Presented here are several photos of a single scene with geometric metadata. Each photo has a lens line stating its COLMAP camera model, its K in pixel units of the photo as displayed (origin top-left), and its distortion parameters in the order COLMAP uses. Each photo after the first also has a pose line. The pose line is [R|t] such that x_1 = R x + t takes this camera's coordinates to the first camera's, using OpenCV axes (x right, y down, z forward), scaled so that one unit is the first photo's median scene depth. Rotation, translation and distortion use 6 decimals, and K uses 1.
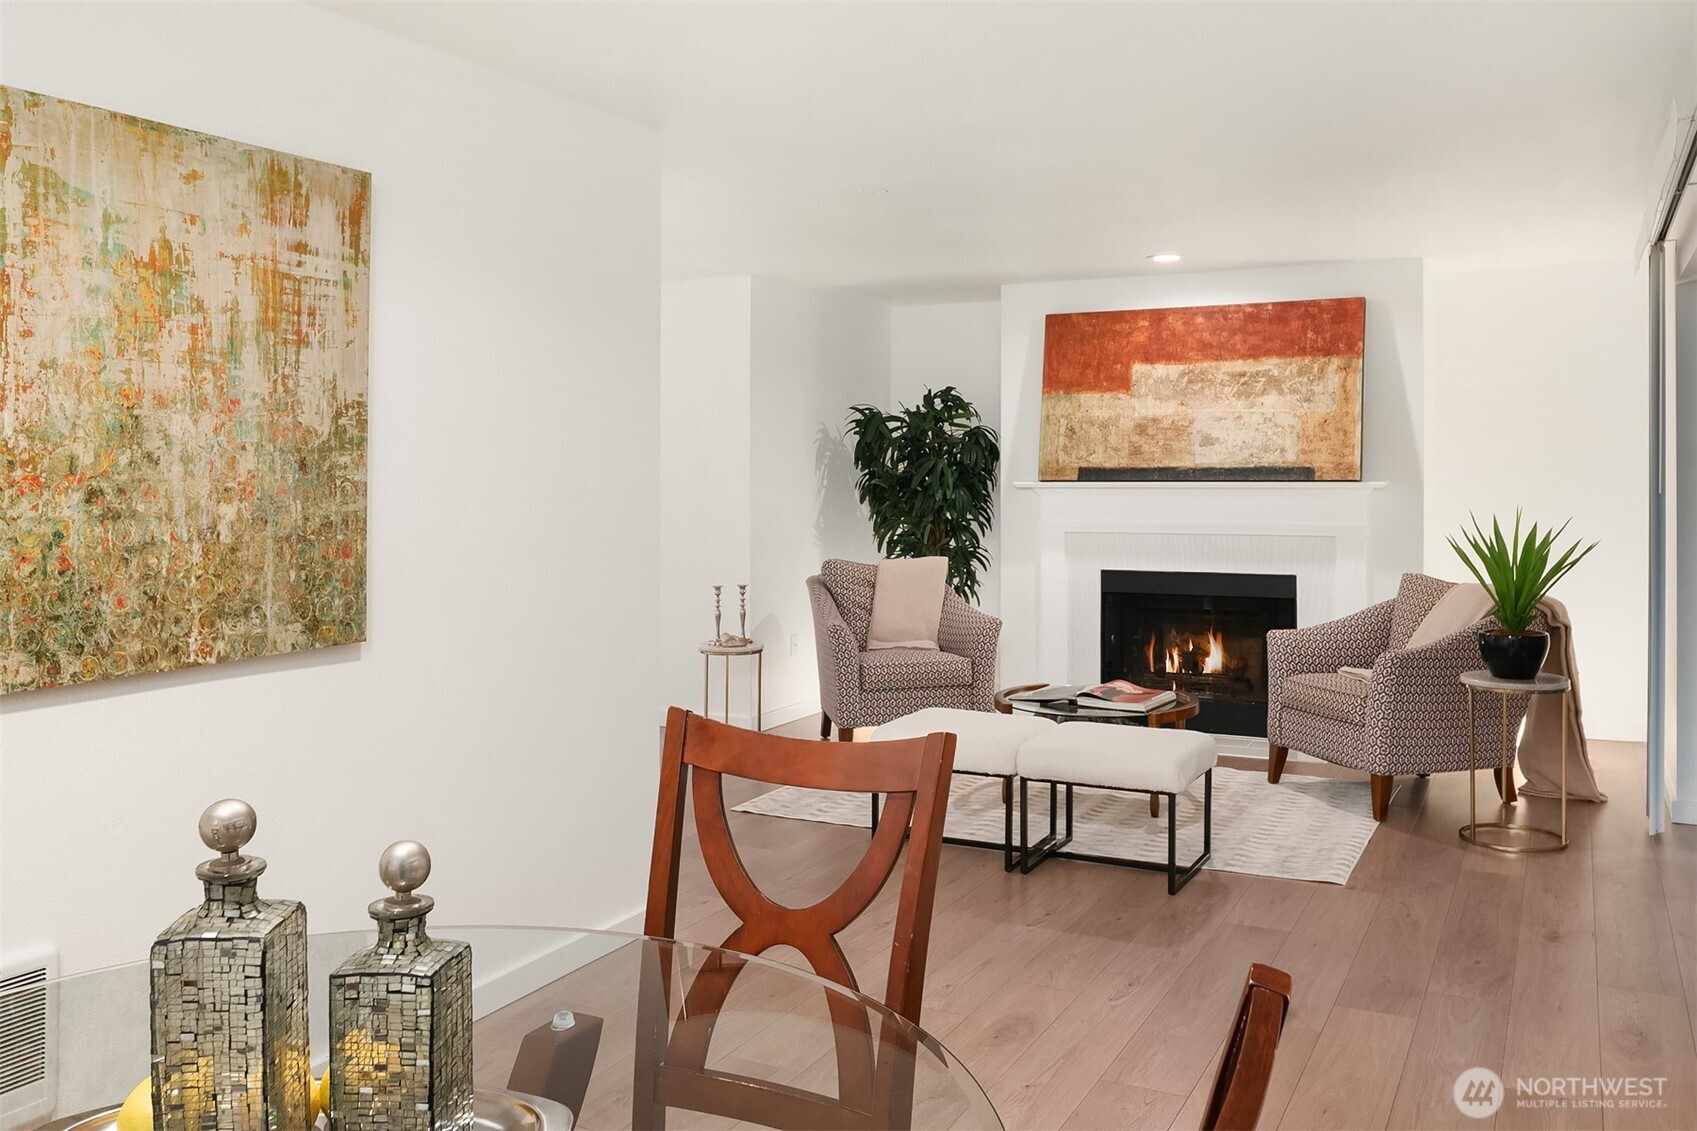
lens RADIAL K [[1424.7, 0, 838.3], [0, 1424.7, 445.3], [0, 0, 1]] dist [-0.011810, 0.010012]
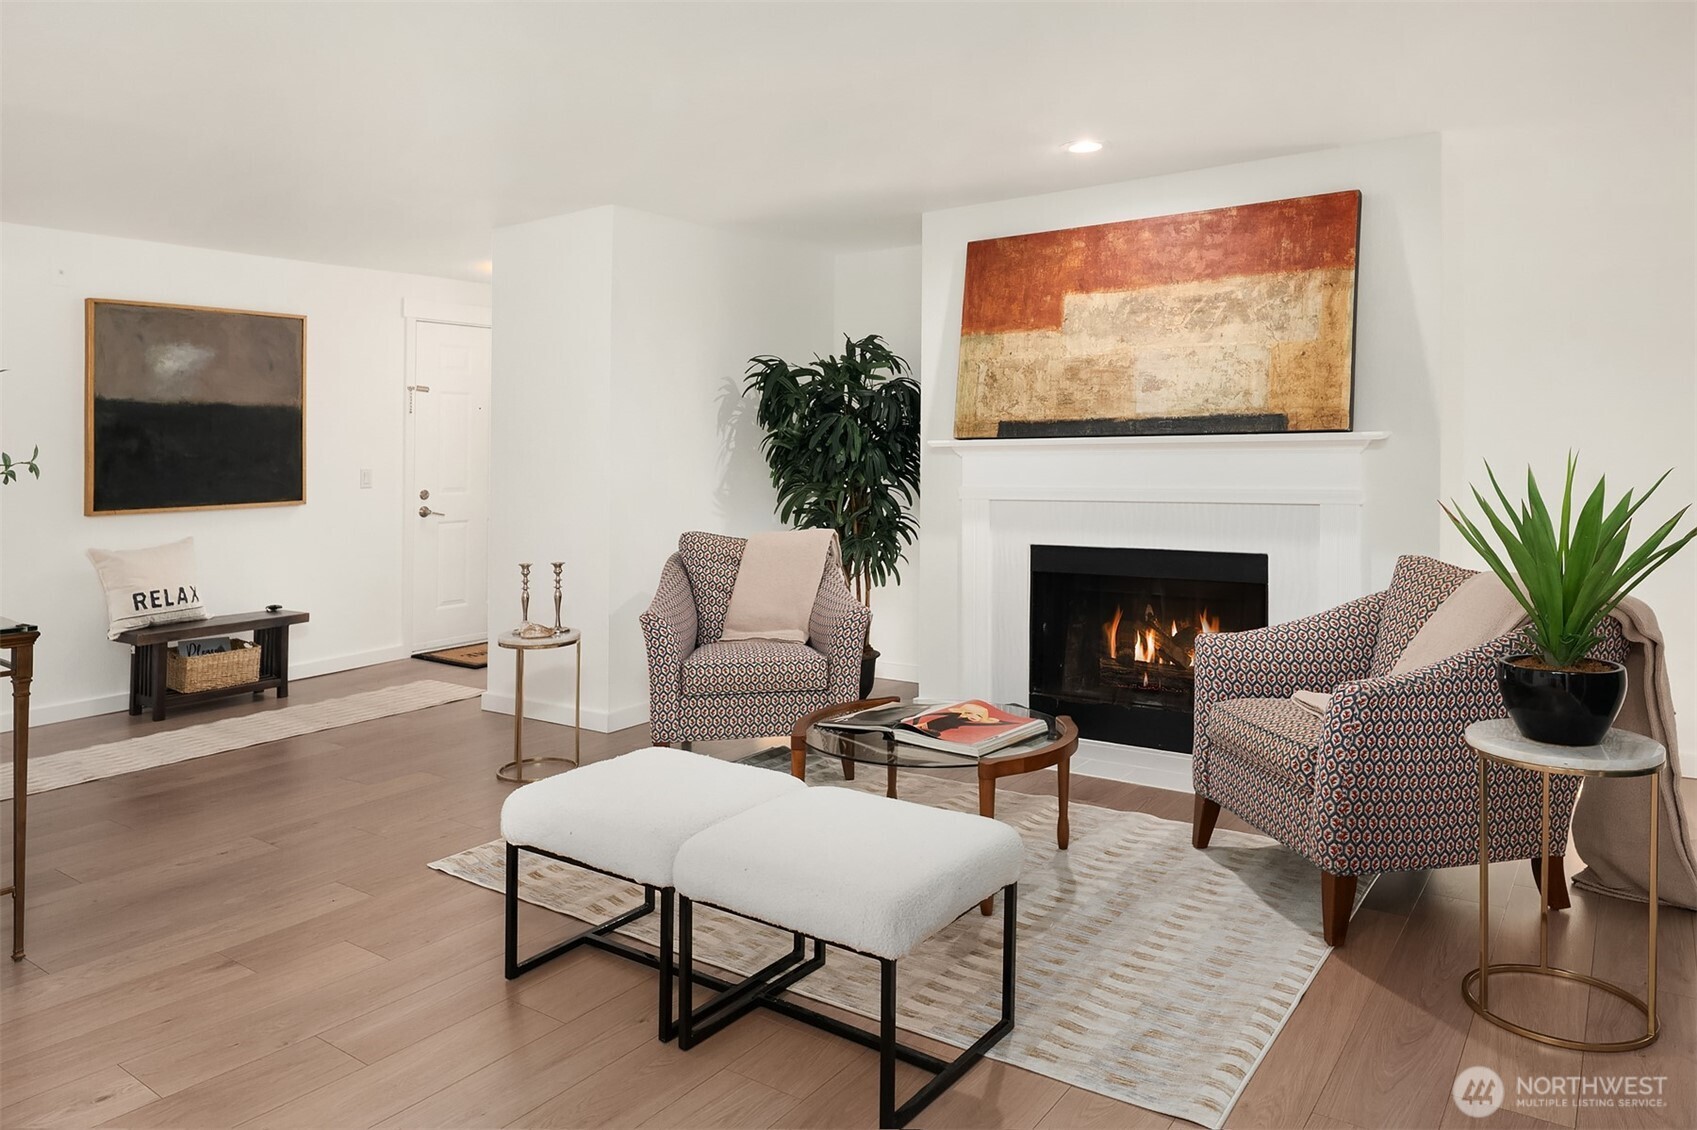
lens RADIAL K [[1122.6, 0, 819.8], [0, 1122.6, 466.5], [0, 0, 1]] dist [-0.001702, -0.000126]
pose [[0.988048, -0.005375, -0.154051, 0.173573], [0.009438, 0.999626, 0.025659, 0.024903], [0.153856, -0.026806, 0.987730, 0.353246]]
